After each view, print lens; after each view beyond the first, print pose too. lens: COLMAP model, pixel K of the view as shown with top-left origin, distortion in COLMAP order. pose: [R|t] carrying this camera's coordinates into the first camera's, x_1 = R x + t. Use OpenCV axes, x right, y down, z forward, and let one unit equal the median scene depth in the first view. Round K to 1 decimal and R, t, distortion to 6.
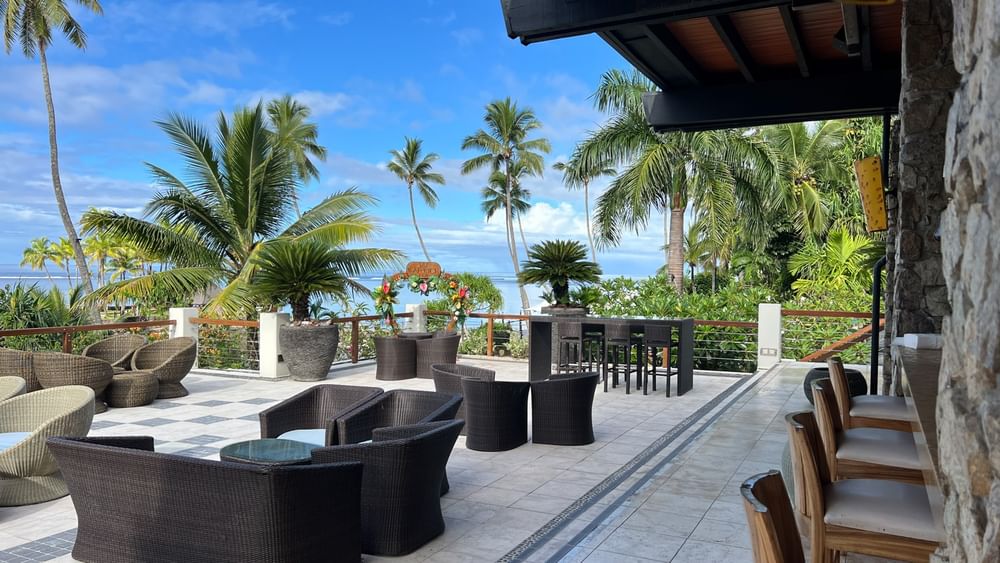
lens RADIAL K [[737.3, 0, 502.8], [0, 737.3, 298.1], [0, 0, 1]] dist [0.075263, -0.092809]
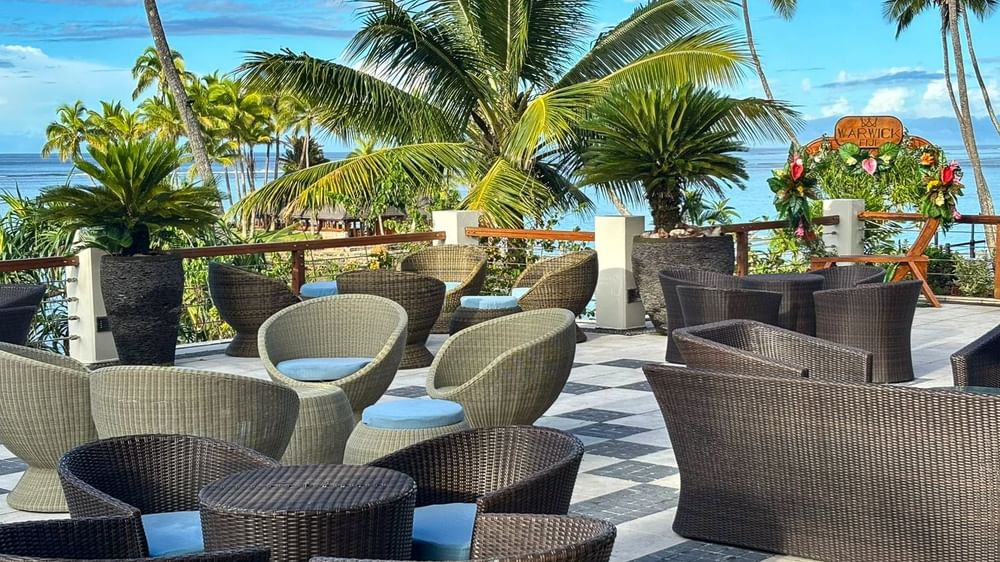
lens RADIAL K [[1483.0, 0, 500.0], [0, 1483.0, 306.8], [0, 0, 1]] dist [0.152056, -0.120206]
pose [[0.966397, 0.002079, -0.257046, -0.064789], [0.015557, 0.997662, 0.066555, 0.007550], [0.256583, -0.068317, 0.964105, -0.073655]]
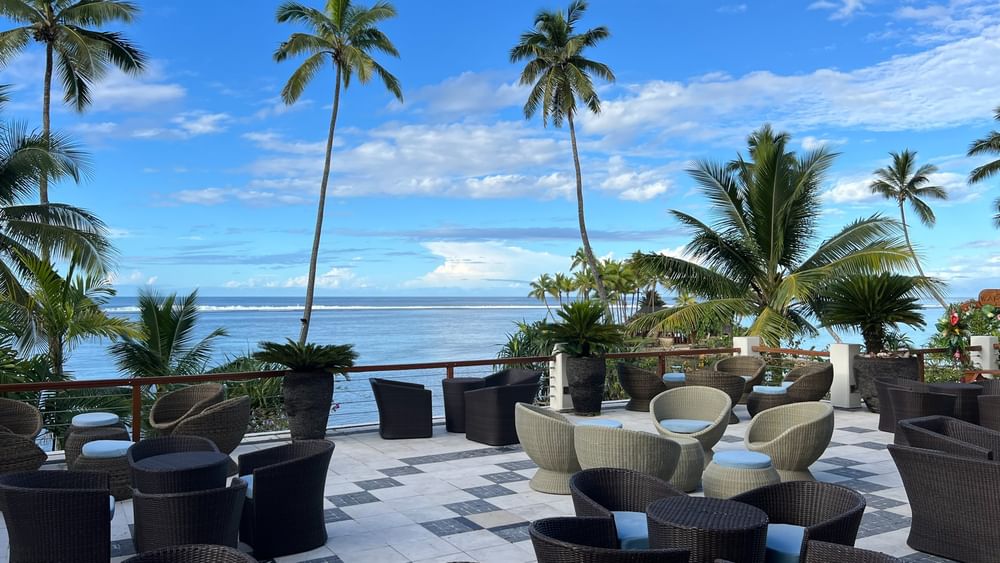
lens RADIAL K [[737.3, 0, 502.8], [0, 737.3, 298.1], [0, 0, 1]] dist [0.075263, -0.092809]
pose [[0.833882, -0.014007, -0.551765, -0.082568], [-0.006856, 0.999338, -0.035730, -0.001775], [0.551901, 0.033578, 0.833234, -0.069884]]
